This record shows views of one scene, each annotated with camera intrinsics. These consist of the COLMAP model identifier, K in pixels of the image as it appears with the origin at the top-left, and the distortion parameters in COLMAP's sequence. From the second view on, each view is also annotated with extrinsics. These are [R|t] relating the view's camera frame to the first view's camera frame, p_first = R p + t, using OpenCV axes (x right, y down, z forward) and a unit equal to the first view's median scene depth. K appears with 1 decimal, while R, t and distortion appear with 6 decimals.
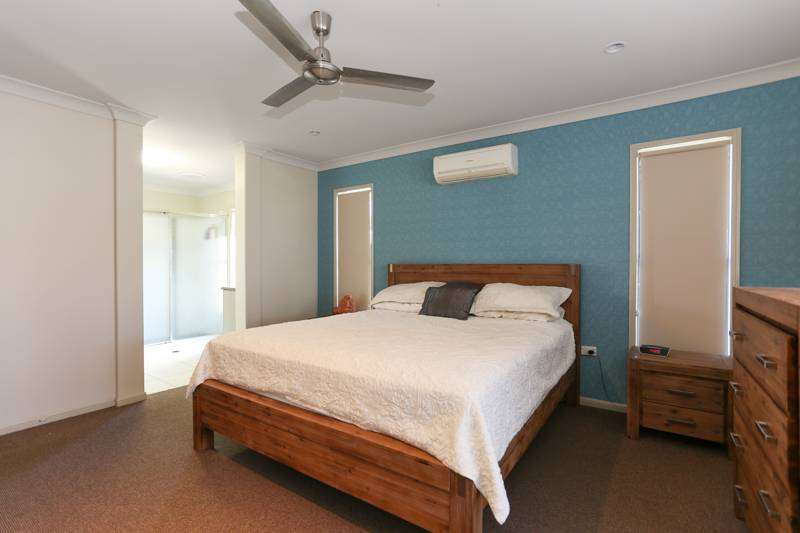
lens RADIAL K [[369.1, 0, 402.4], [0, 369.1, 291.1], [0, 0, 1]] dist [-0.002938, -0.000140]
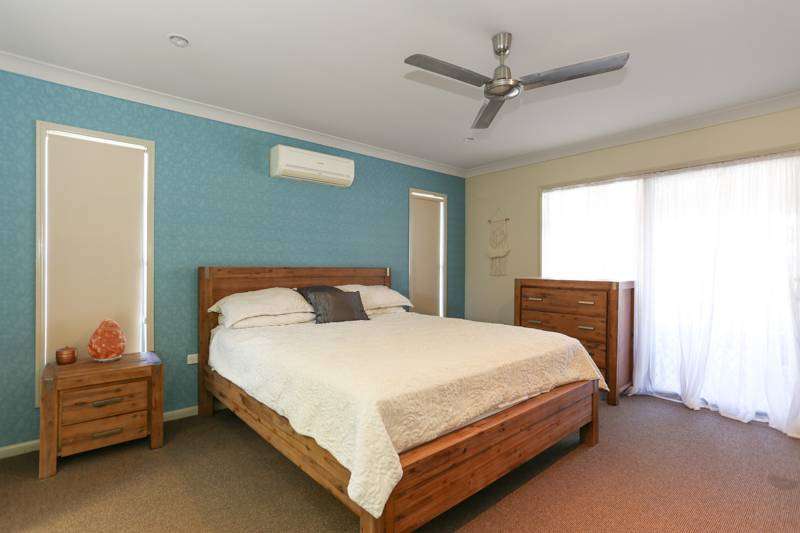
lens RADIAL K [[391.5, 0, 400.0], [0, 391.5, 266.5], [0, 0, 1]] dist [-0.017517, -0.000058]
pose [[0.251514, -0.003583, 0.967847, -0.803614], [0.068731, 0.997535, -0.014168, -0.048622], [-0.965410, 0.070084, 0.251140, 0.565361]]
